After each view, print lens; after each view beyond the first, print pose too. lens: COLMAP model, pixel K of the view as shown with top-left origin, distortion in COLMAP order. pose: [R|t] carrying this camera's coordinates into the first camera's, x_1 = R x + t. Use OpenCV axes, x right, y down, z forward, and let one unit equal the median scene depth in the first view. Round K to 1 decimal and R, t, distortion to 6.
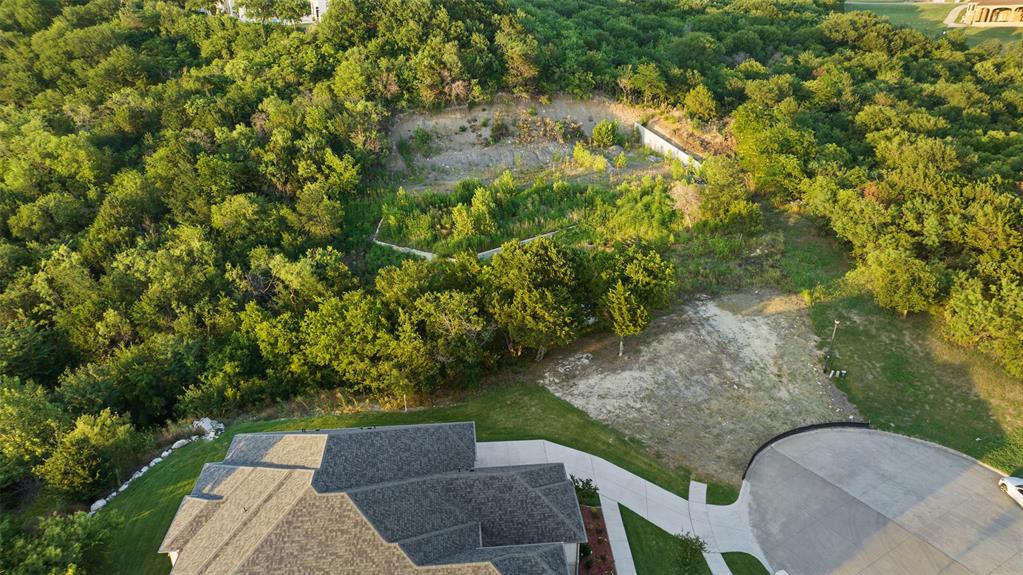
lens RADIAL K [[720.6, 0, 513.3], [0, 720.6, 287.7], [0, 0, 1]] dist [-0.031928, 0.021034]
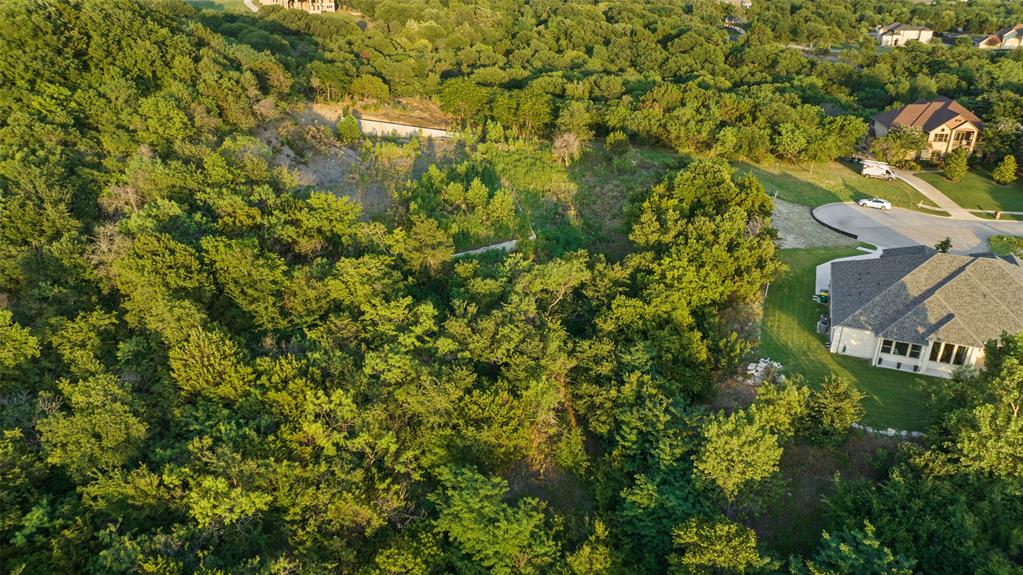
lens RADIAL K [[718.4, 0, 513.9], [0, 718.4, 290.1], [0, 0, 1]] dist [-0.027826, 0.023162]
pose [[0.457112, -0.377255, 0.805436, -0.868250], [0.369716, 0.904235, 0.213704, -0.180510], [-0.808924, 0.200096, 0.552814, 0.379444]]
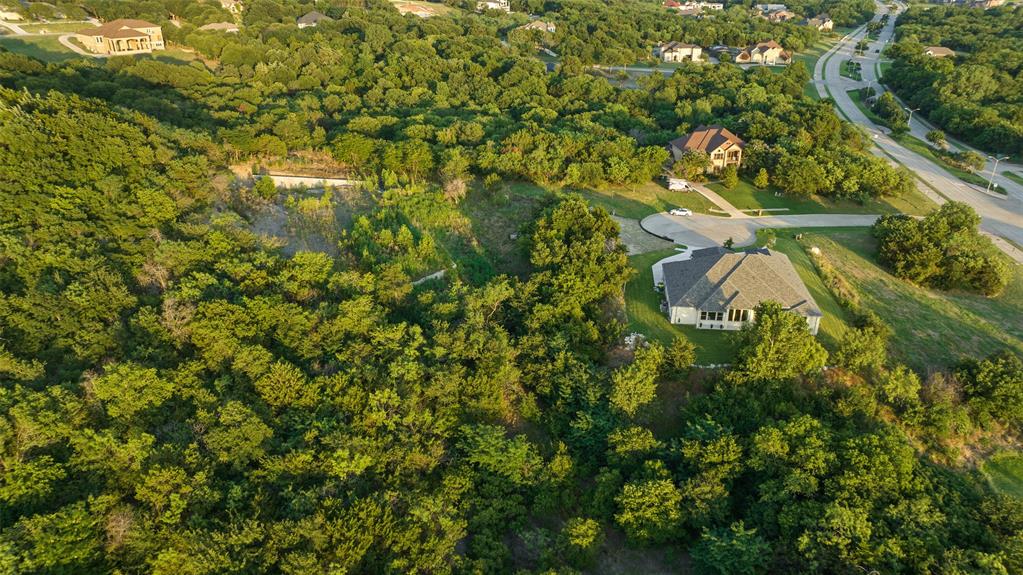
lens RADIAL K [[718.4, 0, 513.9], [0, 718.4, 290.1], [0, 0, 1]] dist [-0.027826, 0.023162]
pose [[0.205254, -0.419017, 0.884475, -1.191859], [0.410248, 0.857325, 0.310951, -0.348536], [-0.888576, 0.299030, 0.347871, 0.343255]]
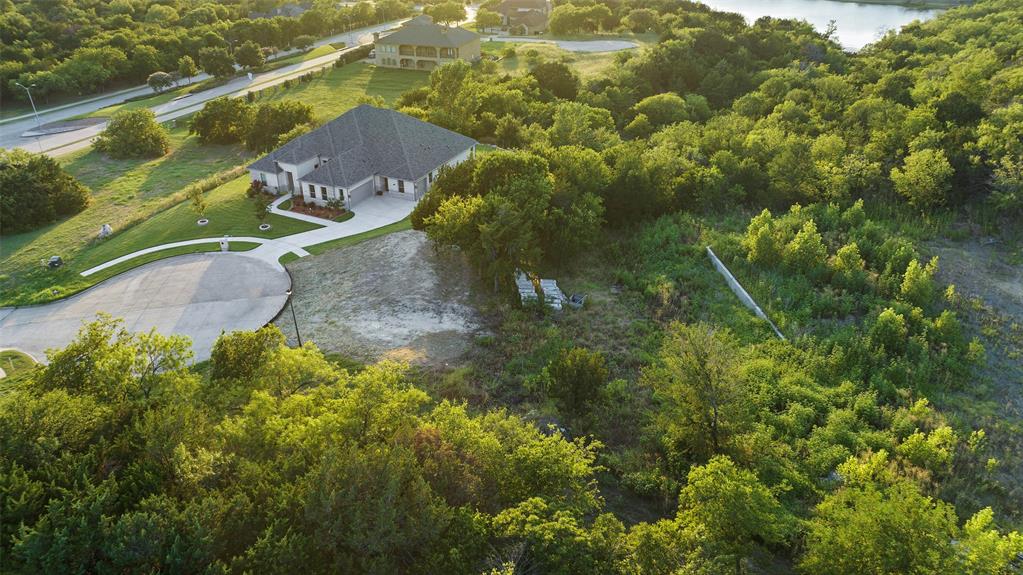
lens RADIAL K [[718.4, 0, 513.9], [0, 718.4, 290.1], [0, 0, 1]] dist [-0.027826, 0.023162]
pose [[-0.499642, 0.425786, -0.754364, 0.632964], [-0.362562, 0.688113, 0.628530, -0.408041], [0.786707, 0.587543, -0.189436, 0.881739]]
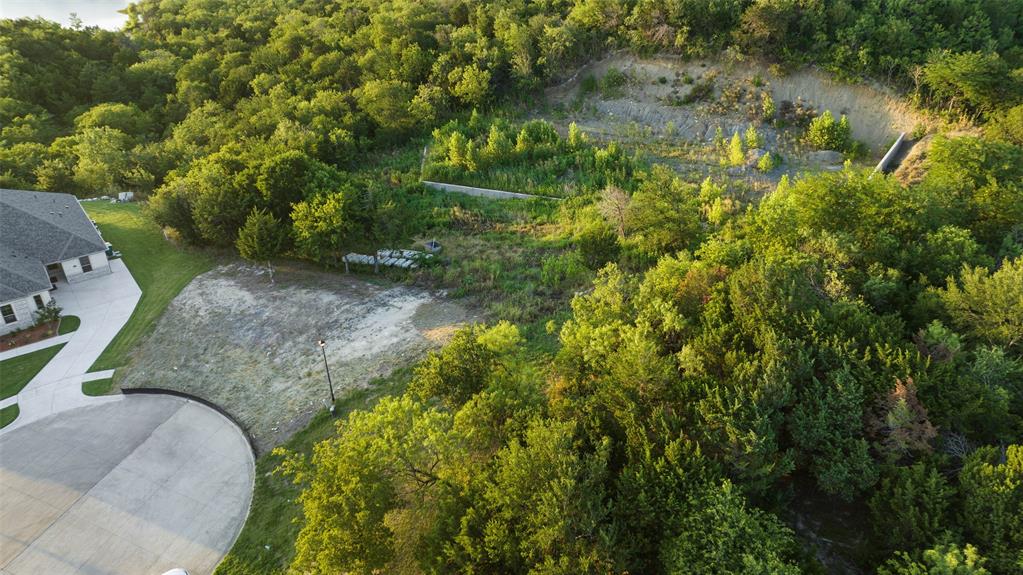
lens RADIAL K [[720.6, 0, 513.3], [0, 720.6, 287.7], [0, 0, 1]] dist [-0.031928, 0.021034]
pose [[0.545148, 0.420833, -0.725061, 0.712989], [-0.354722, 0.899431, 0.255336, -0.186199], [0.759596, 0.117999, 0.639601, 0.396480]]
